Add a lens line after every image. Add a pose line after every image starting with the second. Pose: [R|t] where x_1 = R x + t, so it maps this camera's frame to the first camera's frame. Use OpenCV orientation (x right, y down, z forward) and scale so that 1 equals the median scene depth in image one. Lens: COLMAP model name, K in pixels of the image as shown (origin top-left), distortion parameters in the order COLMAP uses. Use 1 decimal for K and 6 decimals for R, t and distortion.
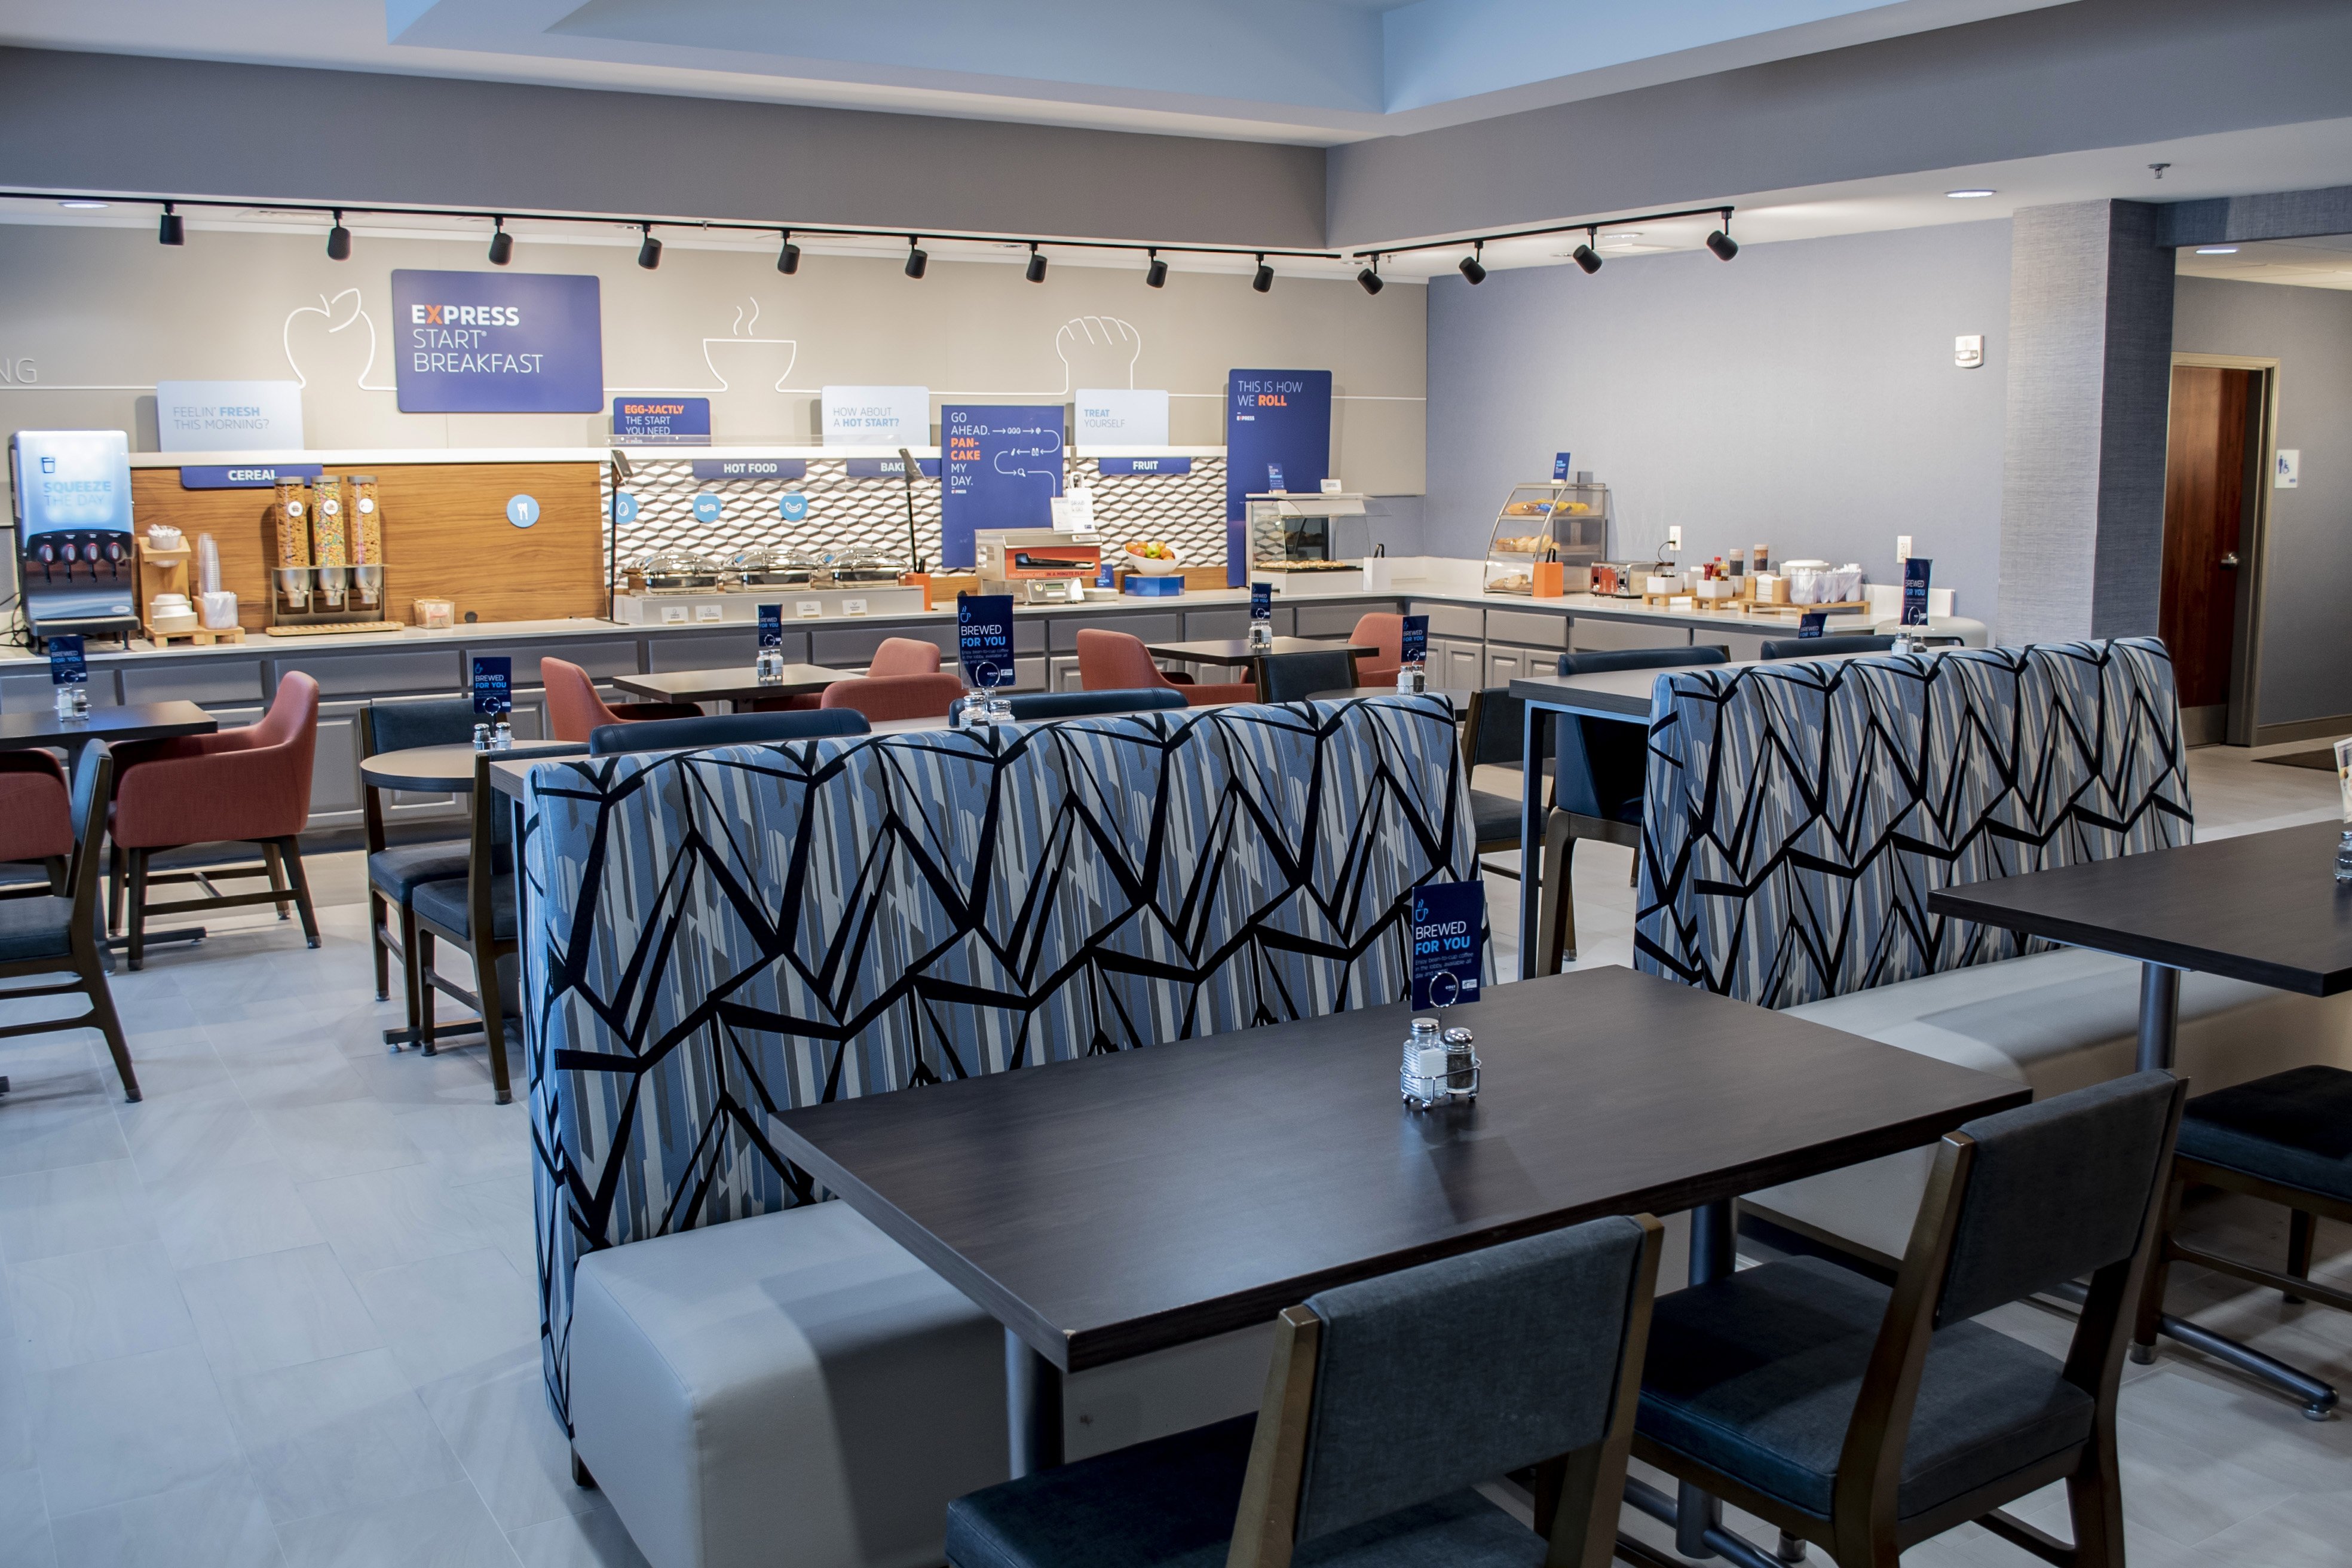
lens RADIAL K [[2135.6, 0, 1176.0], [0, 2135.6, 784.0], [0, 0, 1]] dist [-0.067938, 0.000212]
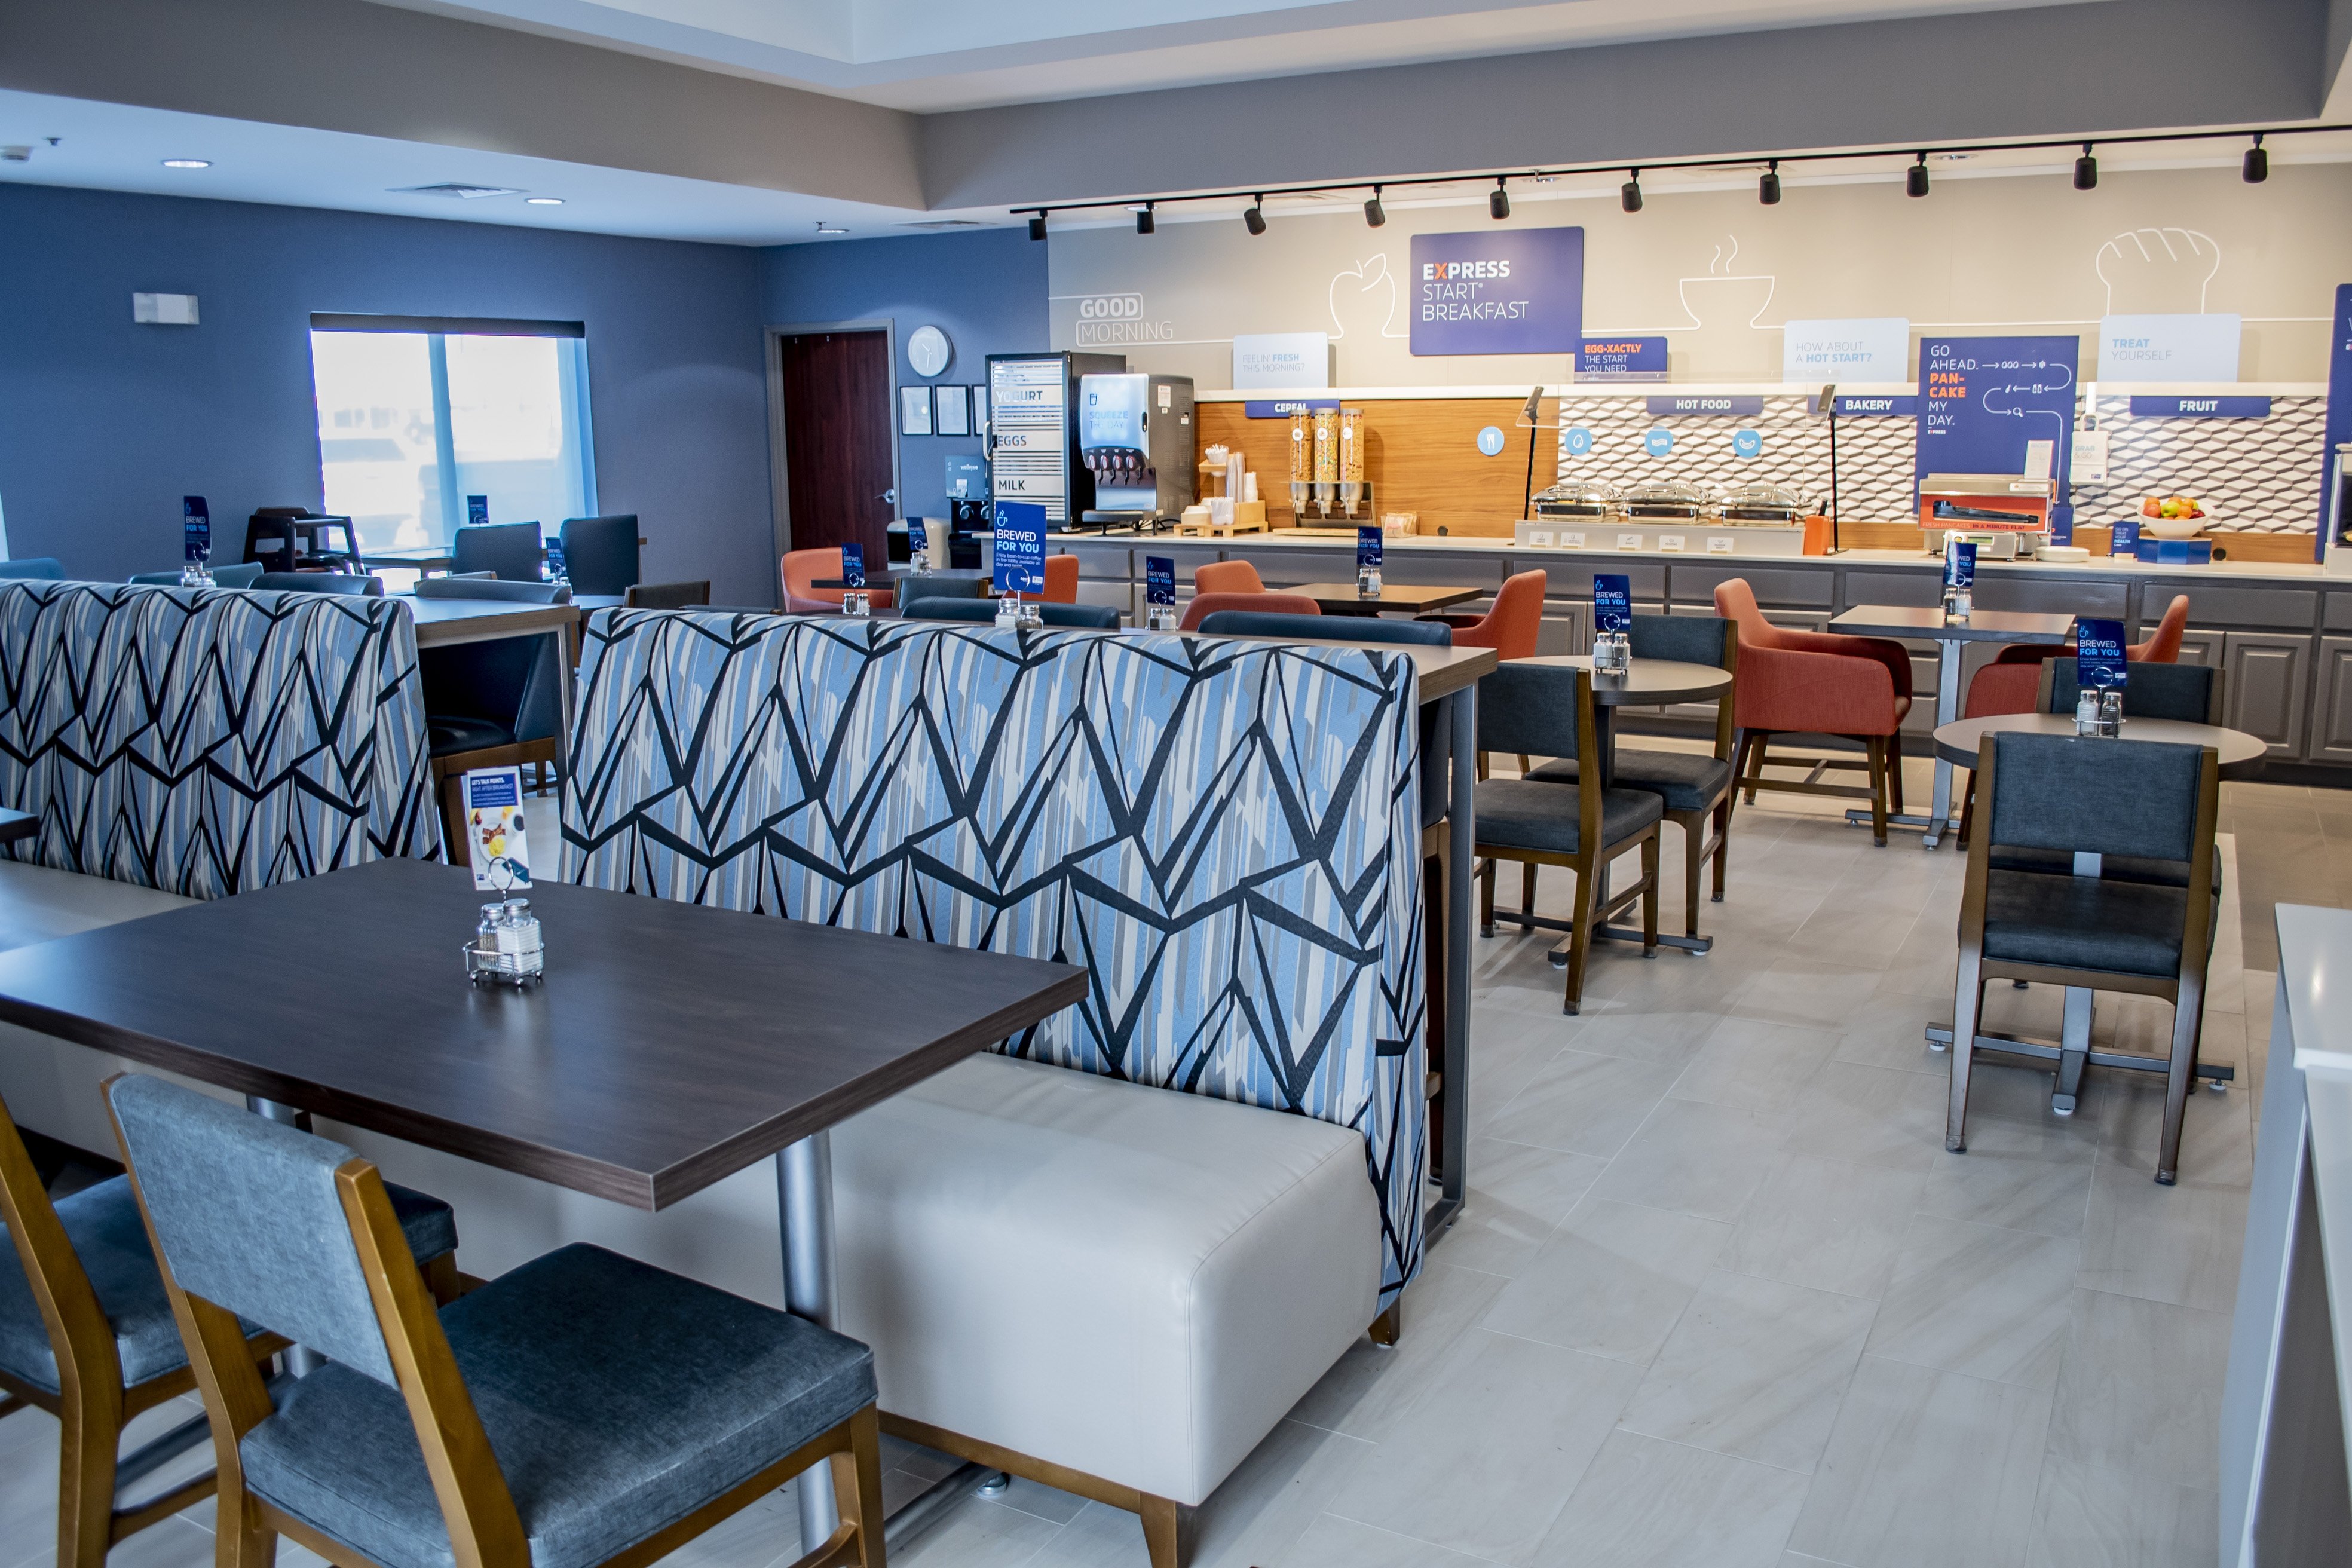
lens RADIAL K [[1828.4, 0, 1176.0], [0, 1828.4, 784.0], [0, 0, 1]] dist [-0.084285, 0.014387]
pose [[0.484731, 0.173416, -0.857299, 0.467460], [-0.122782, 0.983934, 0.129609, -0.051685], [0.866002, 0.042435, 0.498236, 0.363134]]
